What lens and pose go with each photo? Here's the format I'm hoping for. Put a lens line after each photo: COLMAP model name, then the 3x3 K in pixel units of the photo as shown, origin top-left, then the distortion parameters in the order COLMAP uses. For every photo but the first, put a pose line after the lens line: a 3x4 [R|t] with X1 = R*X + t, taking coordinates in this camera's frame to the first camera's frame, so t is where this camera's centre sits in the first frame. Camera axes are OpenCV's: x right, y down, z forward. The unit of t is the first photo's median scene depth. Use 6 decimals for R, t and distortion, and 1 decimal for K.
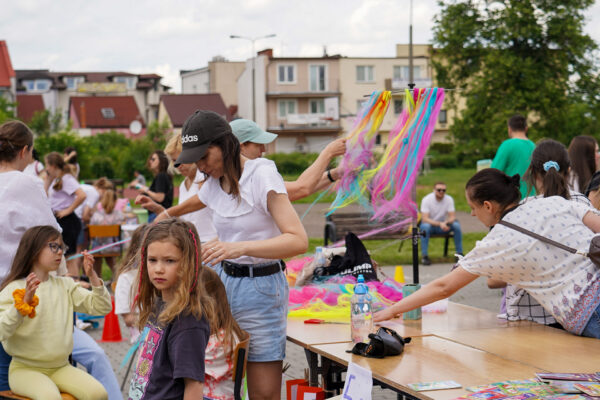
lens RADIAL K [[1336.3, 0, 297.0], [0, 1336.3, 199.4], [0, 0, 1]] dist [0.057999, 0.000000]
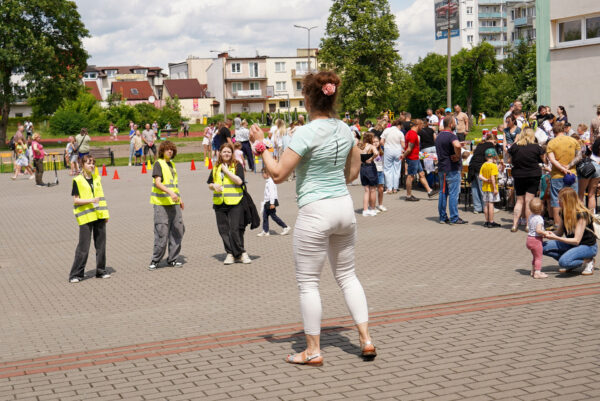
lens RADIAL K [[942.8, 0, 299.0], [0, 942.8, 197.9], [0, 0, 1]] dist [-0.035794, 0.000000]
pose [[0.996420, -0.023292, 0.081267, -0.033955], [0.018401, 0.998004, 0.060413, 0.004944], [-0.082512, -0.058702, 0.994860, -0.289298]]
